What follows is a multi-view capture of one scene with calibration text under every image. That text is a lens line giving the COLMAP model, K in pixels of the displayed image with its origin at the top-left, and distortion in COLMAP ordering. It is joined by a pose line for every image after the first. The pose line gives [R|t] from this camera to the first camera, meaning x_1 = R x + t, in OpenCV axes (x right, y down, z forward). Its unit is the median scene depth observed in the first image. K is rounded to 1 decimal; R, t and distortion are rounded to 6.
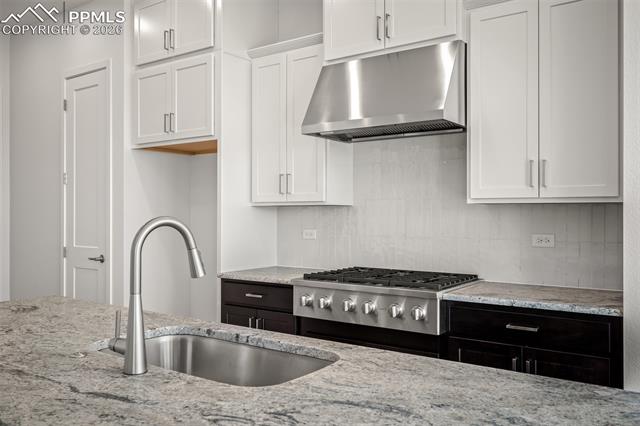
lens RADIAL K [[543.9, 0, 320.3], [0, 543.9, 213.7], [0, 0, 1]] dist [-0.002203, 0.010261]
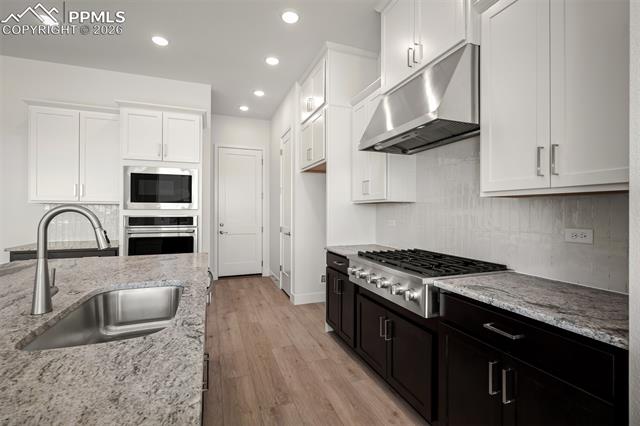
lens RADIAL K [[290.7, 0, 320.1], [0, 290.7, 210.7], [0, 0, 1]] dist [-0.002730, -0.000318]
pose [[0.831463, 0.000981, -0.555579, 0.350253], [-0.002765, 0.999993, -0.002374, 0.010908], [0.555573, 0.003510, 0.831461, 0.387947]]
